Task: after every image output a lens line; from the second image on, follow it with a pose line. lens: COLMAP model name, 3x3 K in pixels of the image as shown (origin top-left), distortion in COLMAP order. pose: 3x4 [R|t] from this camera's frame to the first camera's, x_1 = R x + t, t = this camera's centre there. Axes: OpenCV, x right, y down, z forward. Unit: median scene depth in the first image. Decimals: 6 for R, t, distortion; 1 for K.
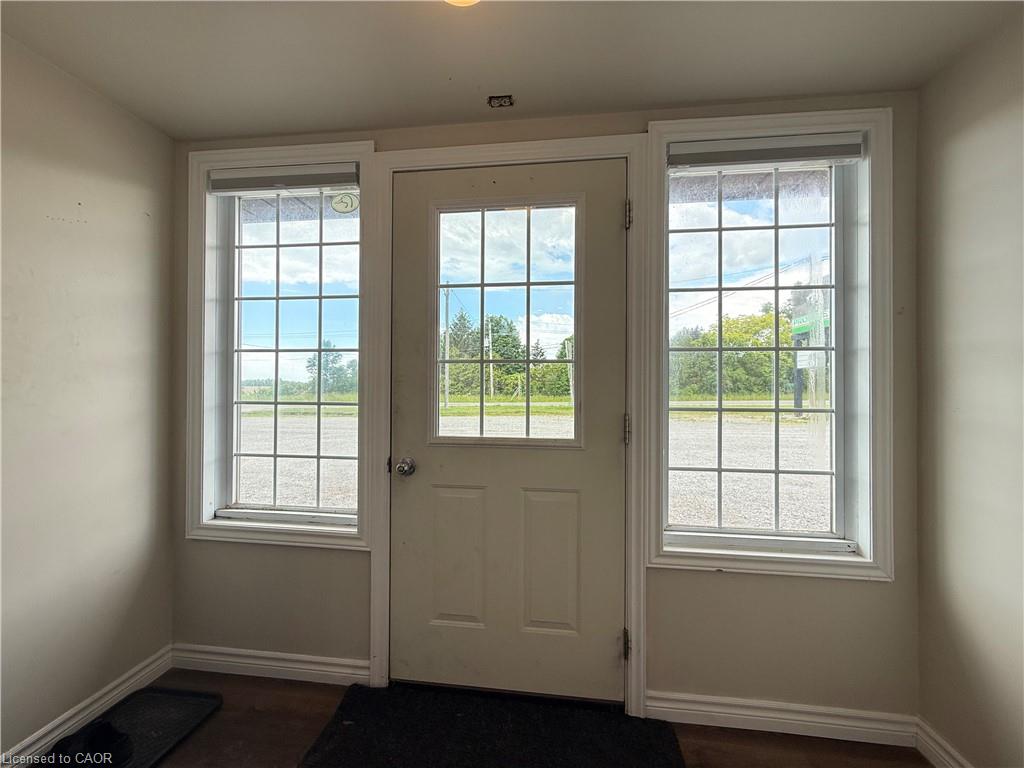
lens RADIAL K [[408.2, 0, 511.1], [0, 408.2, 384.3], [0, 0, 1]] dist [-0.000267, 0.000156]
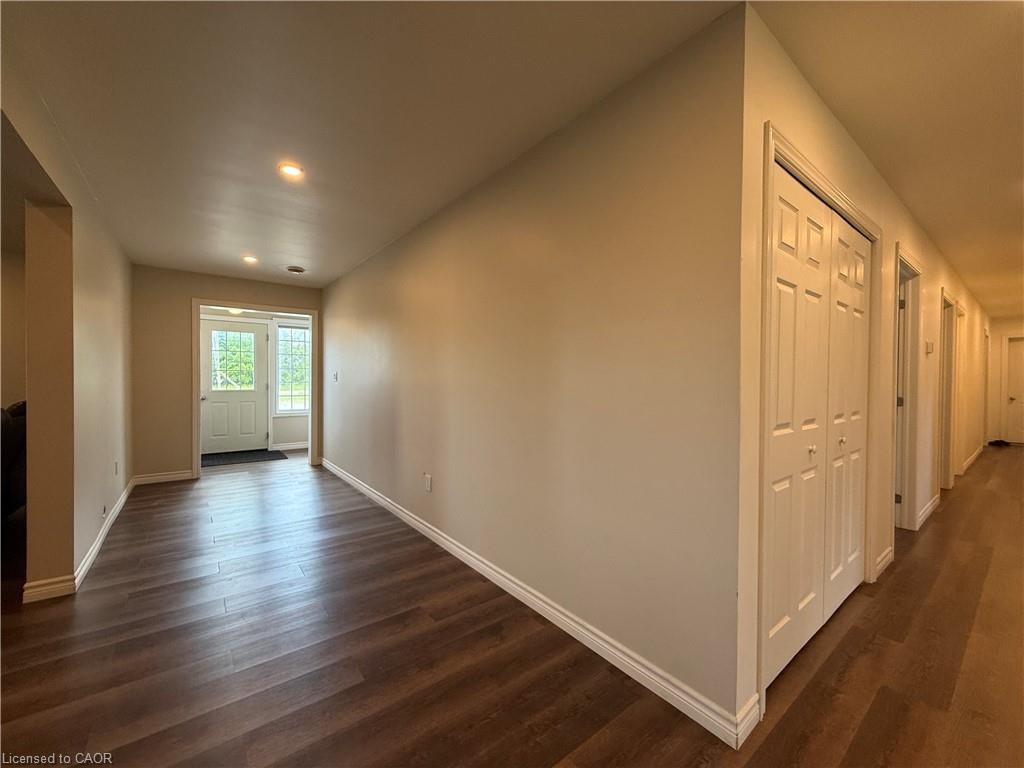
lens RADIAL K [[408.2, 0, 508.5], [0, 408.2, 382.2], [0, 0, 1]] dist [-0.000267, 0.000156]
pose [[0.709783, -0.005454, 0.704400, -0.984132], [-0.007015, 0.999866, 0.014810, -0.026374], [-0.704386, -0.015453, 0.709649, -3.990674]]
